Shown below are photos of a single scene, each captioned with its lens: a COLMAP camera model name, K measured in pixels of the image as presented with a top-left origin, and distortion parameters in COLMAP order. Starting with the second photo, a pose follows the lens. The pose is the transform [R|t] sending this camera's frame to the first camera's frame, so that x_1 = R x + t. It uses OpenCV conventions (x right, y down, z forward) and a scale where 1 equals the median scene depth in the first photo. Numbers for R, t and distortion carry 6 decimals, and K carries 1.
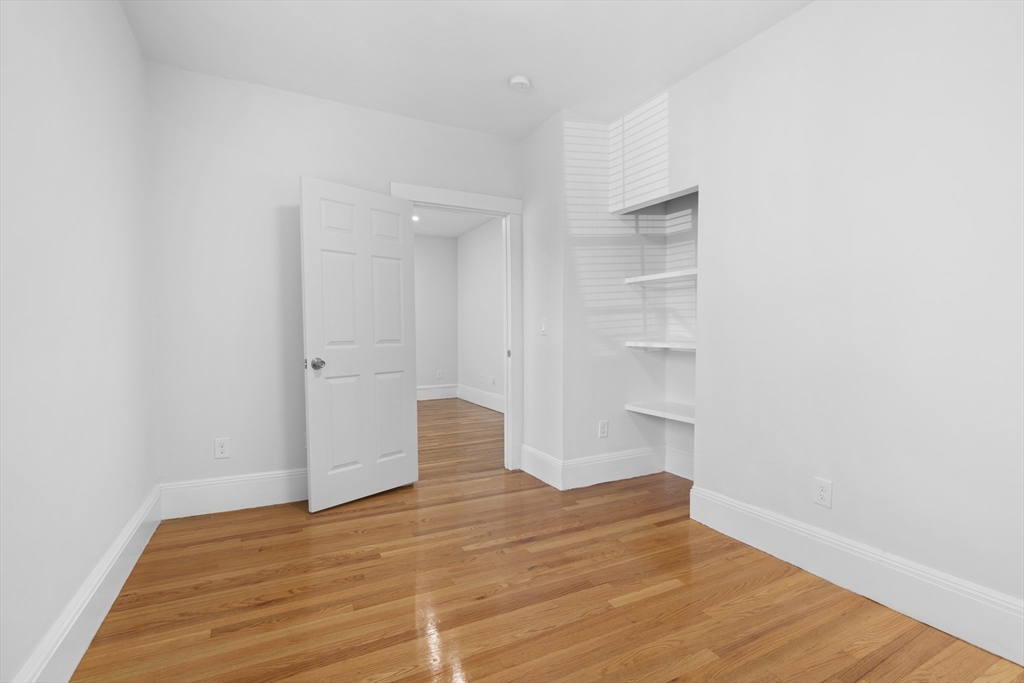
lens RADIAL K [[468.6, 0, 506.0], [0, 468.6, 329.7], [0, 0, 1]] dist [-0.013310, 0.007138]
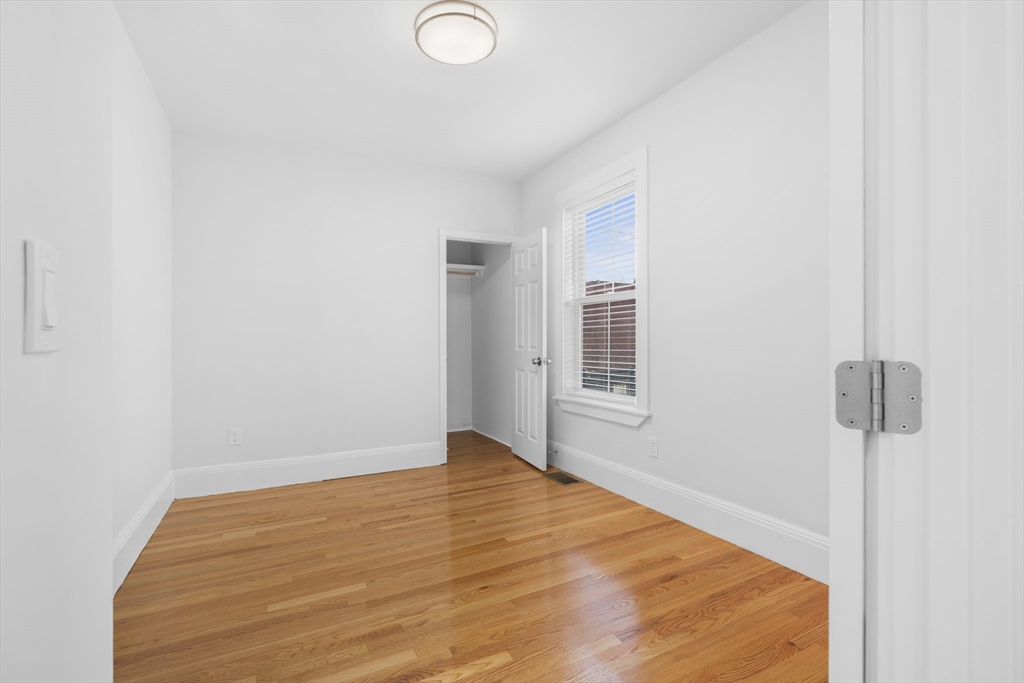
lens RADIAL K [[473.2, 0, 513.4], [0, 473.2, 345.4], [0, 0, 1]] dist [-0.000282, 0.000532]
pose [[-0.999945, 0.000230, -0.010521, -0.111317], [0.000202, 0.999996, 0.002662, 0.014611], [0.010521, 0.002659, -0.999941, 2.088250]]
